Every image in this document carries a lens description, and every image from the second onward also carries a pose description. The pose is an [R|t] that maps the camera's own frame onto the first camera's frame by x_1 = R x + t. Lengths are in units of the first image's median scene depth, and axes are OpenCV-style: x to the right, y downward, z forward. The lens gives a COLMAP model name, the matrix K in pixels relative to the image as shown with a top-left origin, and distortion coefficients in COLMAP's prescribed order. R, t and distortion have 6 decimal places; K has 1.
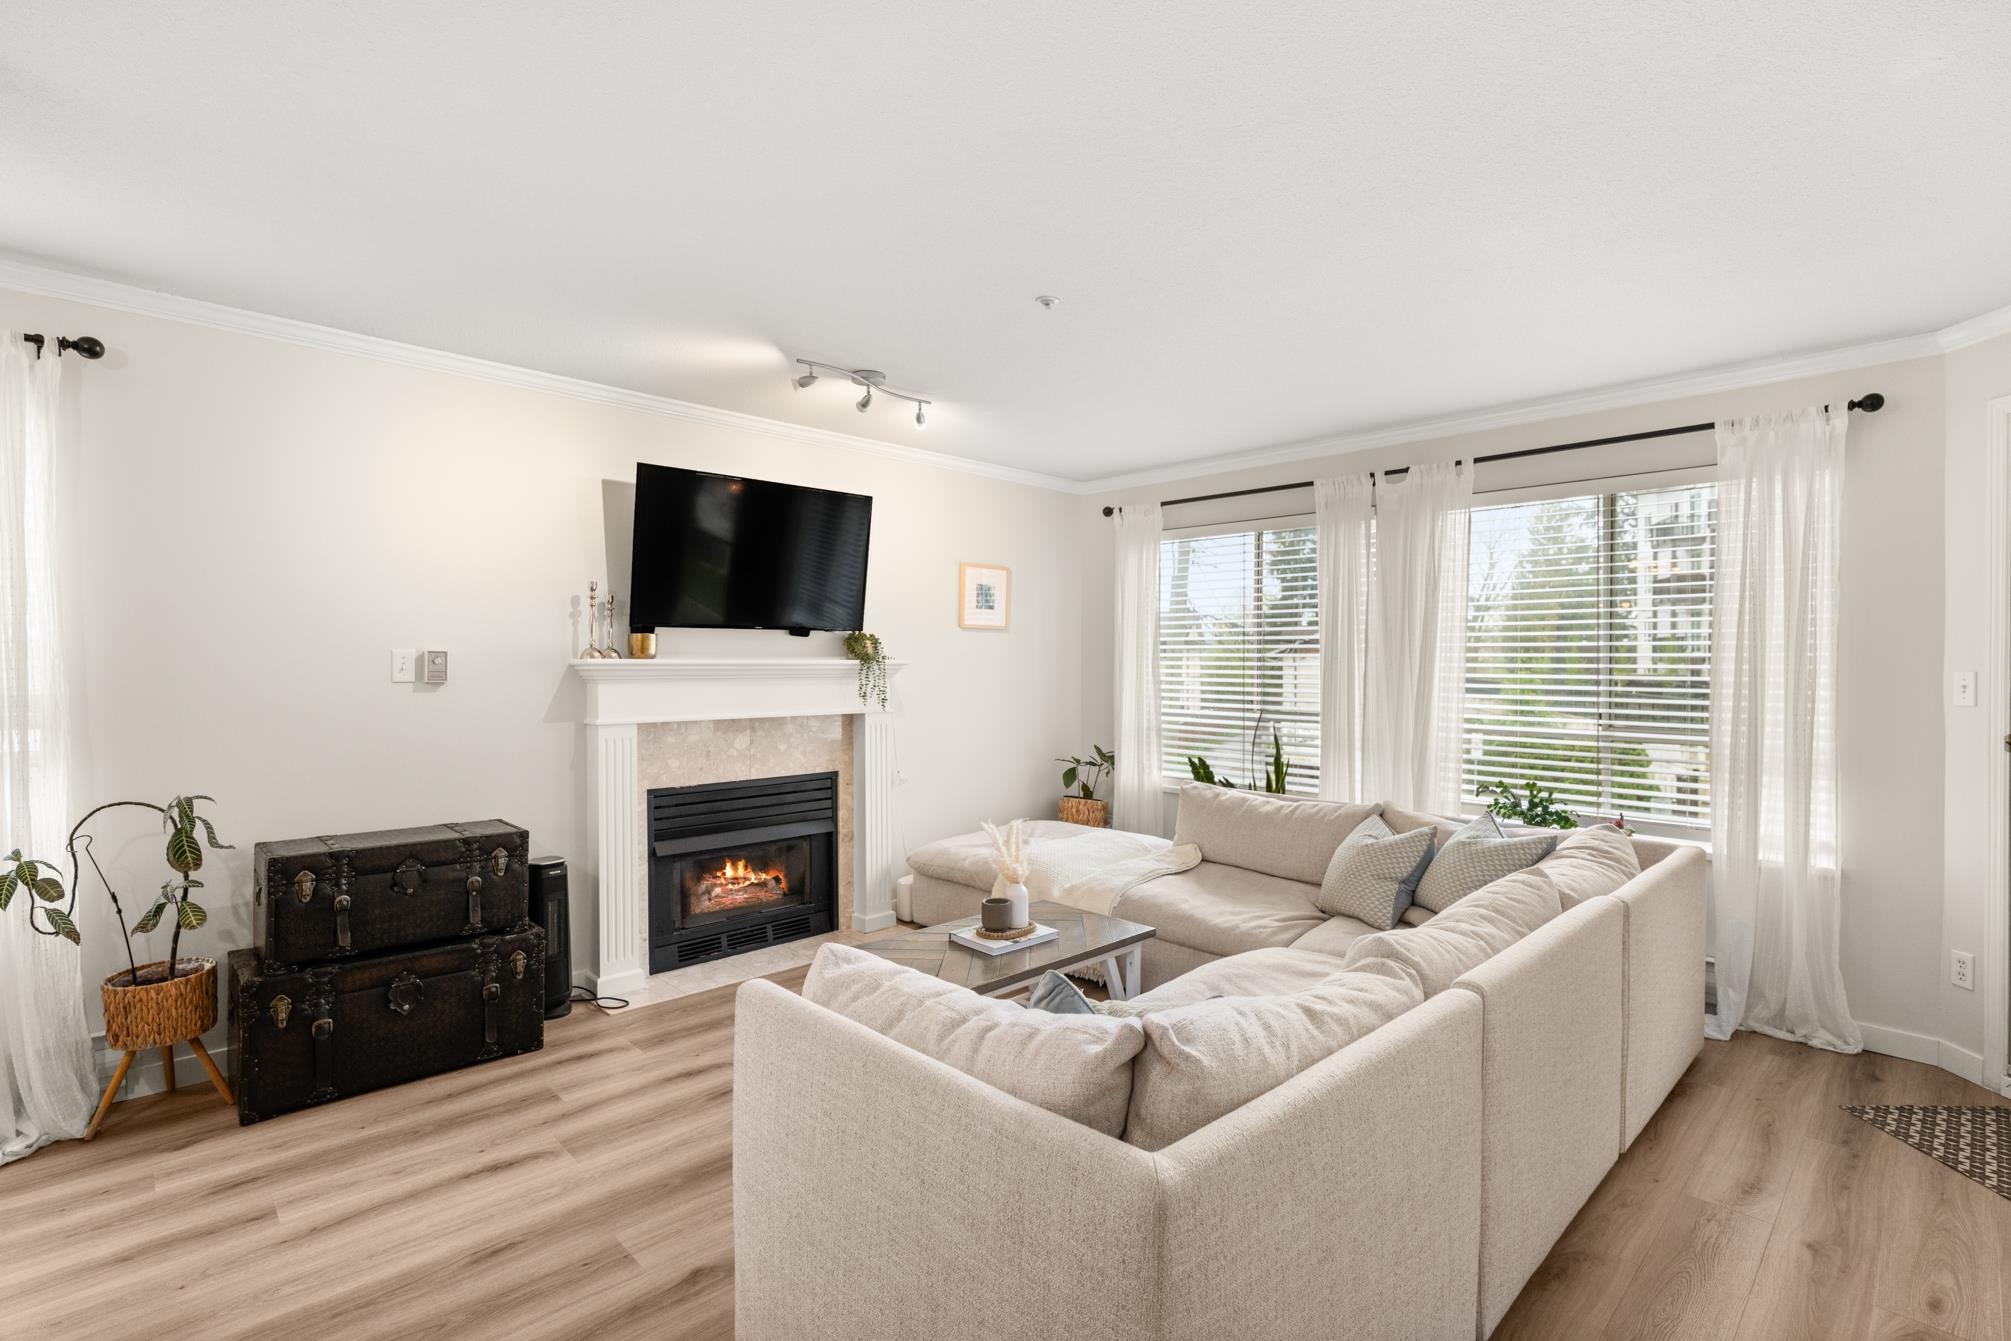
lens RADIAL K [[943.5, 0, 1005.5], [0, 943.5, 670.5], [0, 0, 1]] dist [-0.001766, -0.000263]
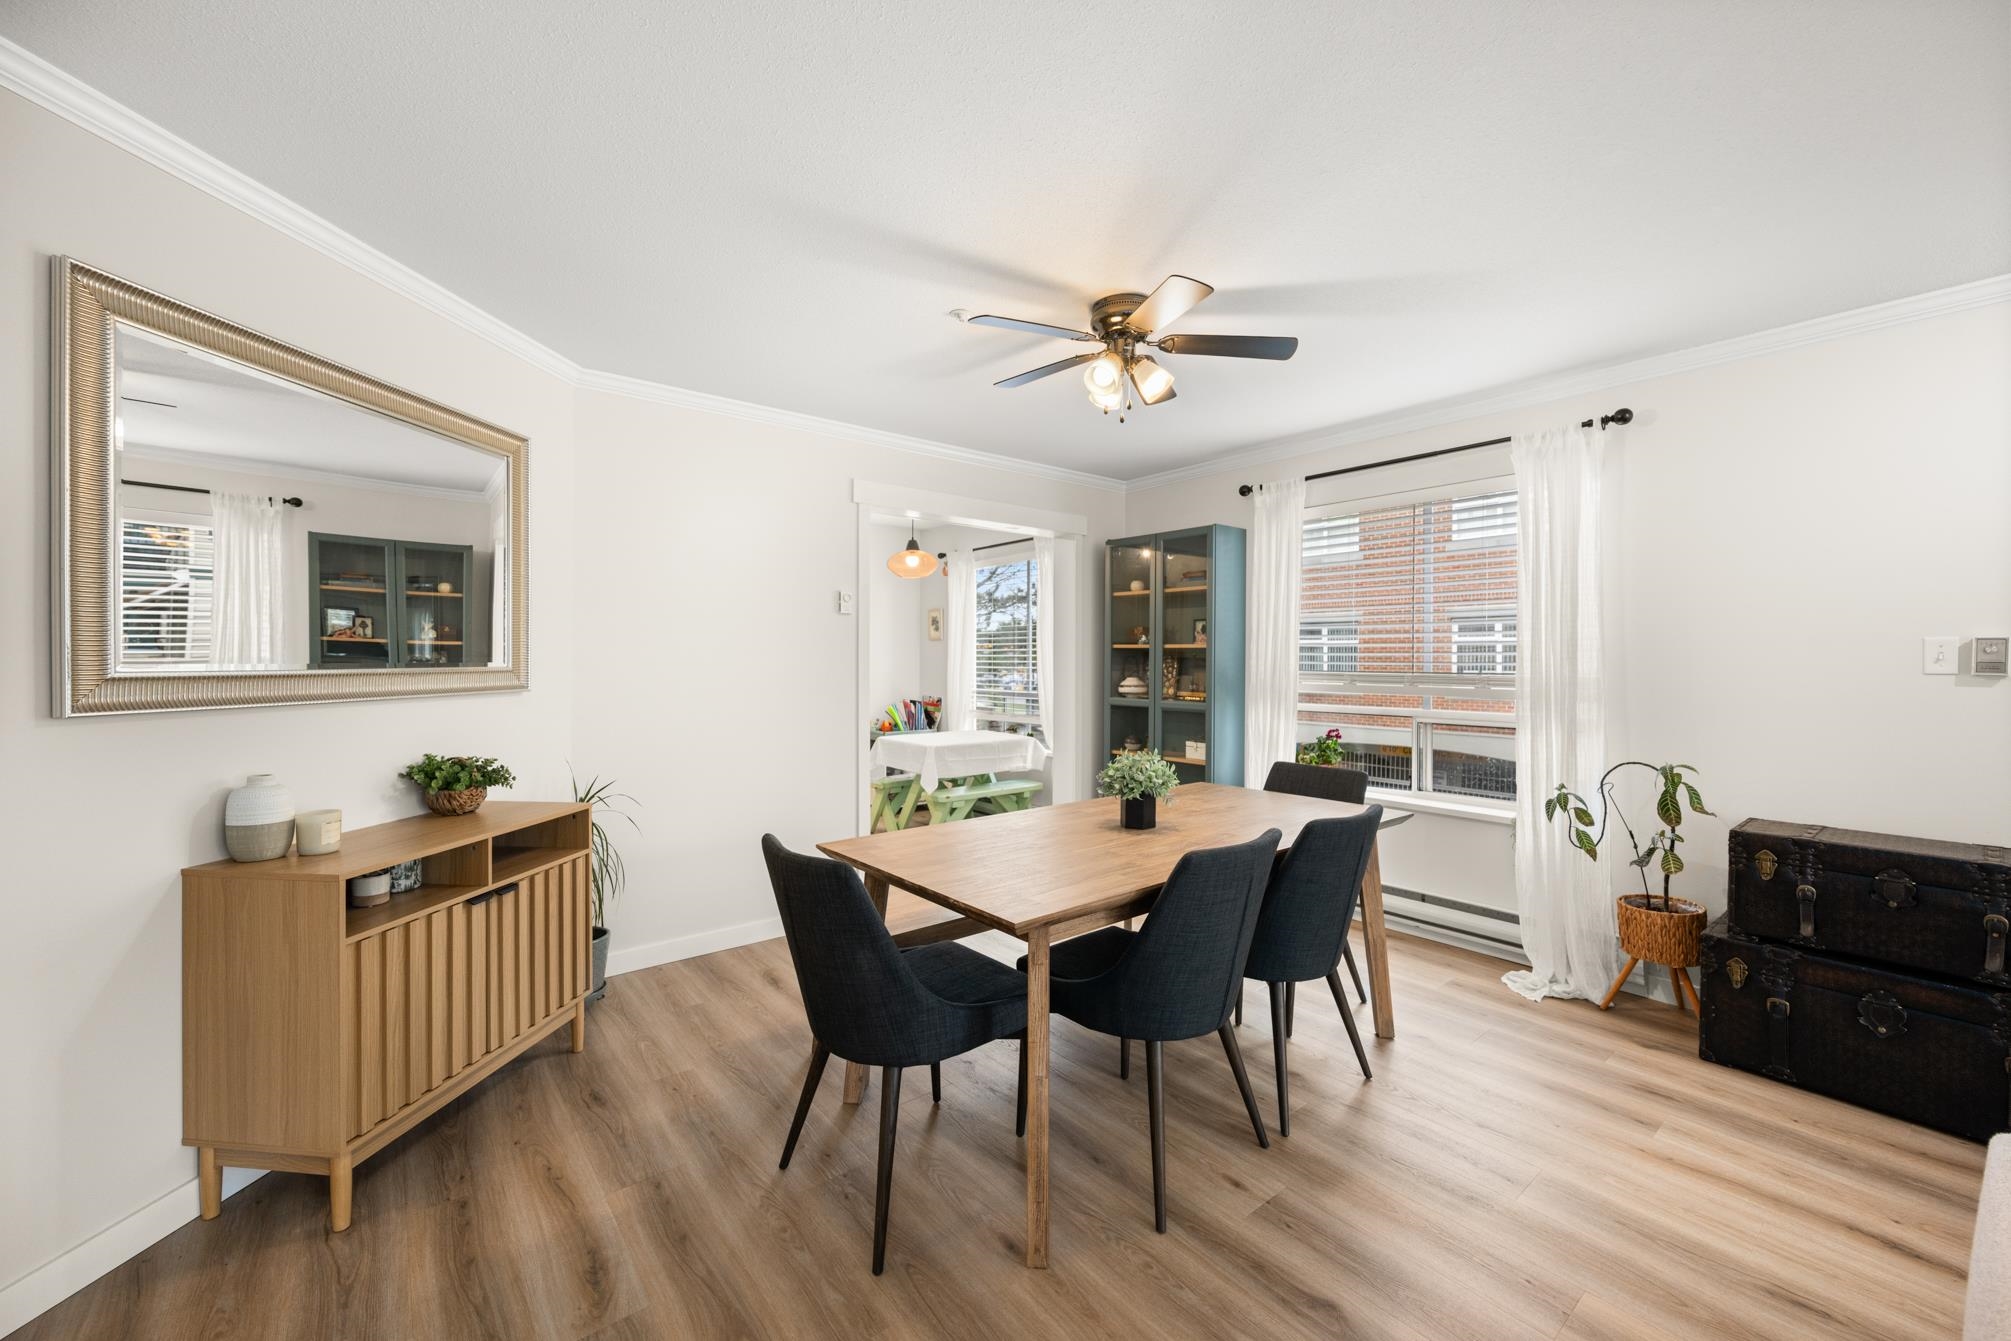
lens RADIAL K [[798.8, 0, 1004.4], [0, 798.8, 655.9], [0, 0, 1]] dist [-0.003115, 0.000262]
pose [[-0.108390, -0.007252, -0.994082, 0.229625], [-0.008512, 0.999944, -0.006367, 0.008858], [0.994072, 0.007771, -0.108446, 0.248215]]
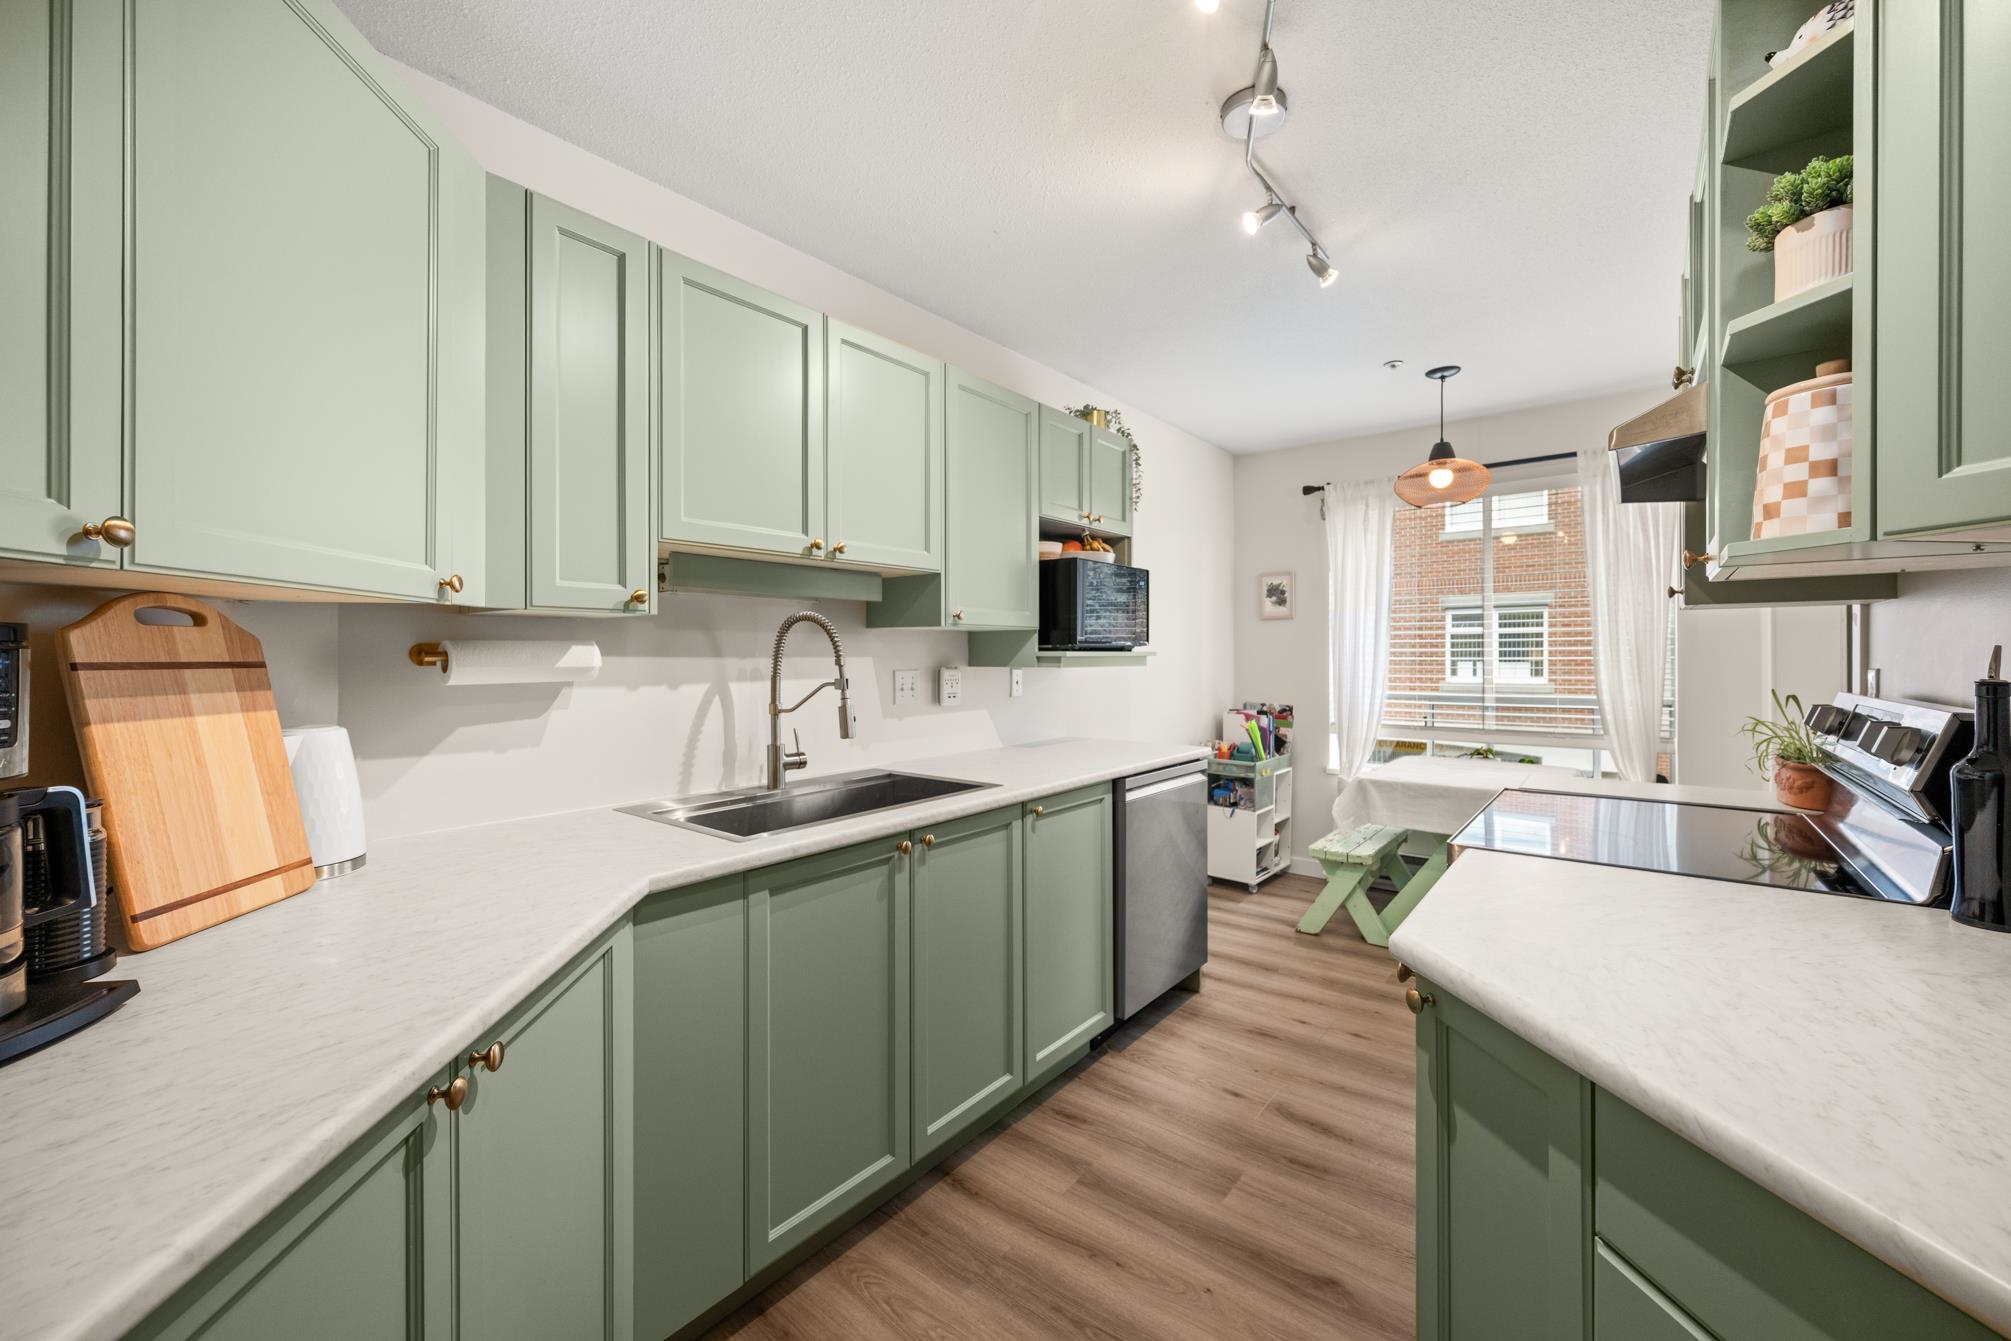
lens RADIAL K [[798.8, 0, 1004.4], [0, 798.8, 655.9], [0, 0, 1]] dist [-0.003115, 0.000262]
pose [[0.118841, -0.005886, -0.992896, -0.606583], [-0.001122, 0.999981, -0.006062, 0.031636], [0.992913, 0.001835, 0.118832, -0.944029]]
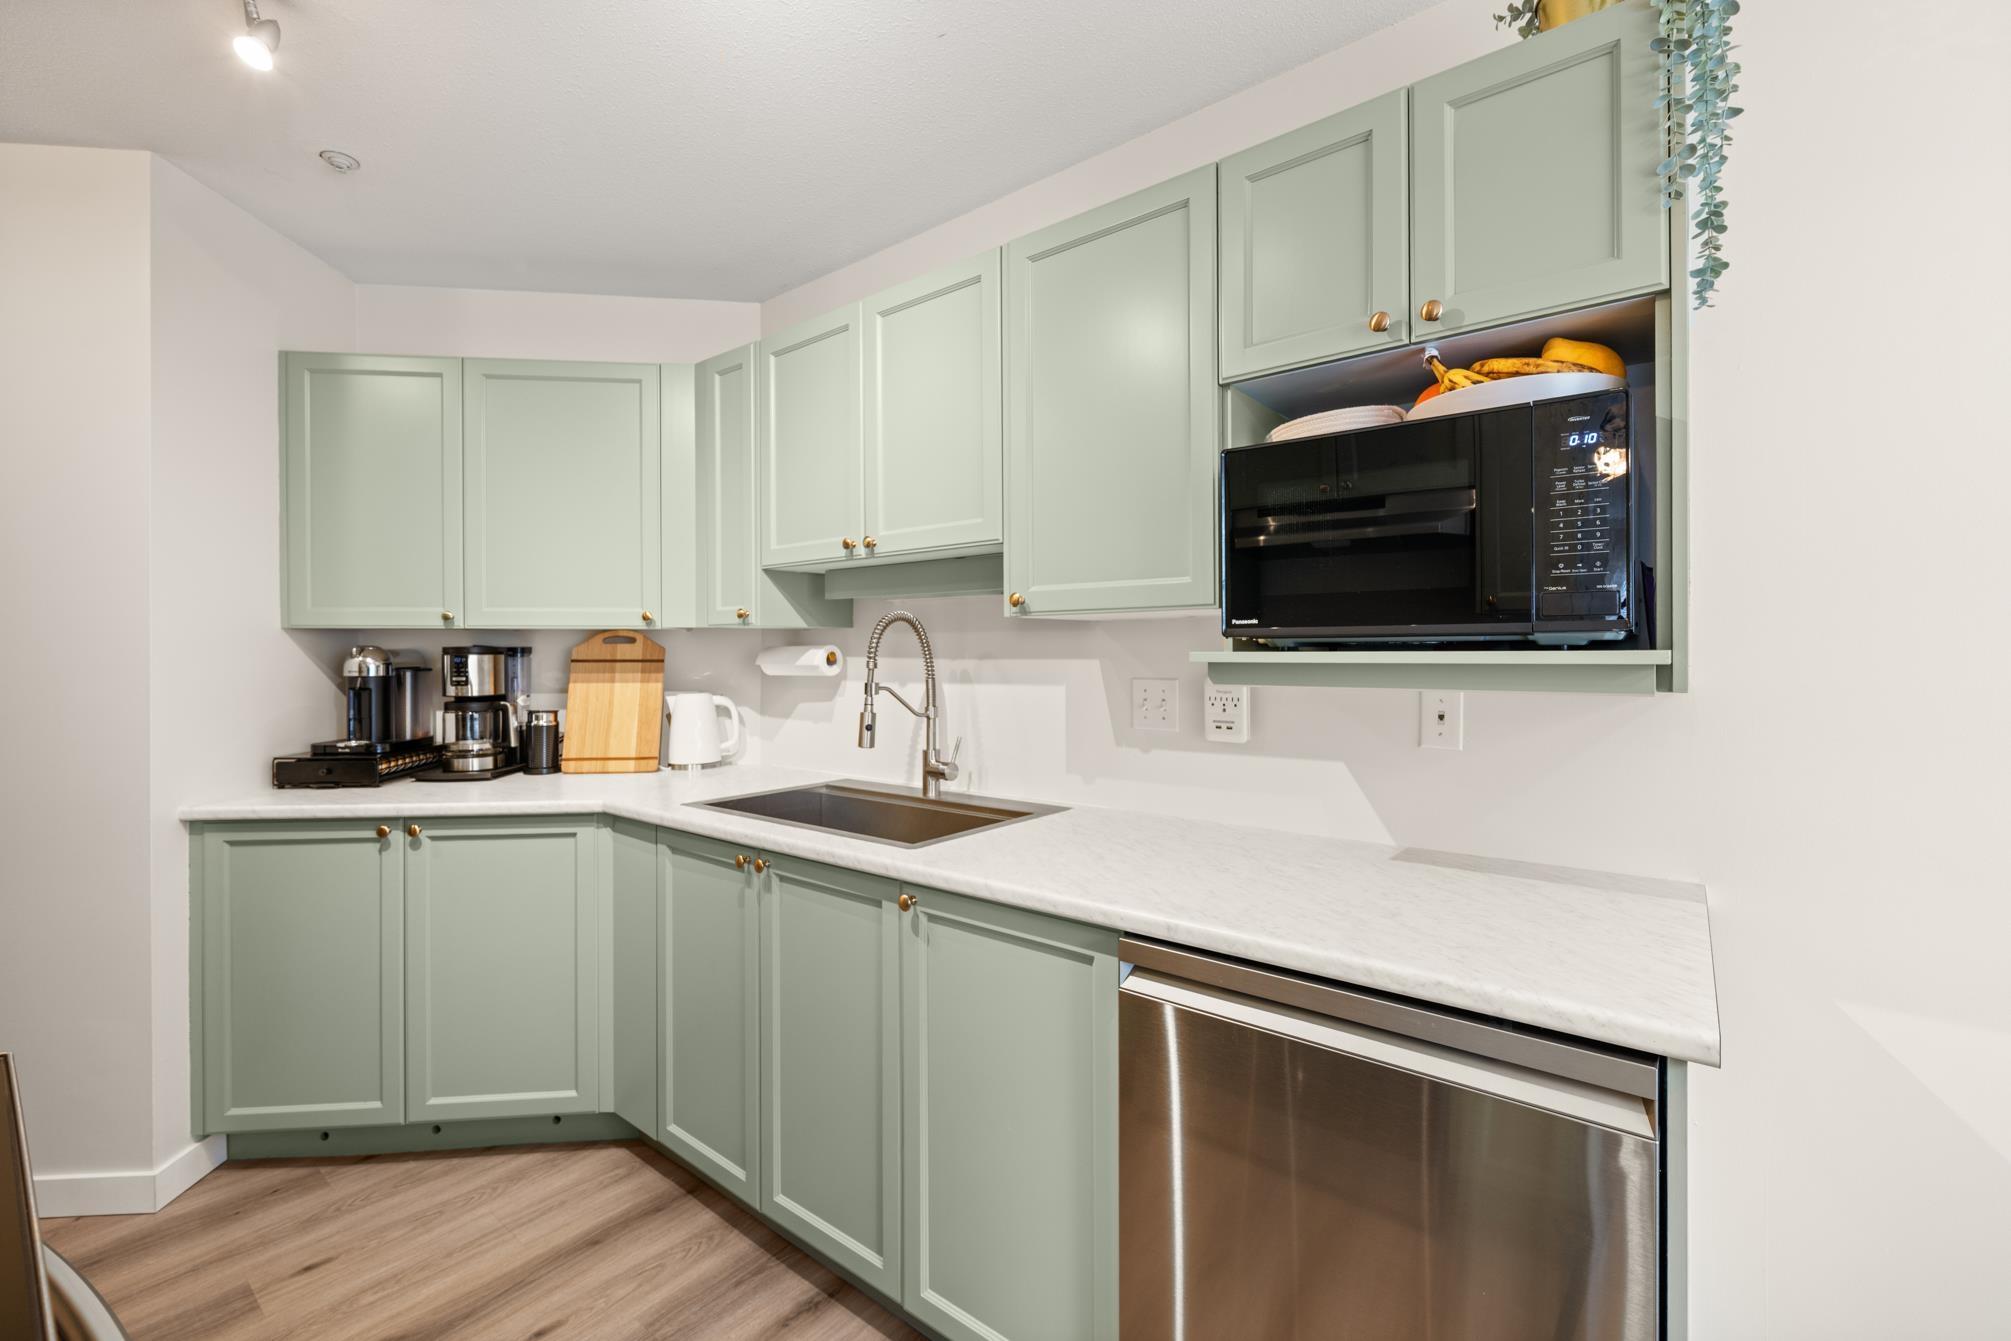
lens RADIAL K [[850.5, 0, 1007.9], [0, 850.5, 647.0], [0, 0, 1]] dist [-0.000760, -0.000189]
pose [[-0.993571, -0.002636, -0.113178, -1.348356], [-0.002567, 0.999996, -0.000749, 0.018566], [0.113179, -0.000454, -0.993574, -0.306424]]
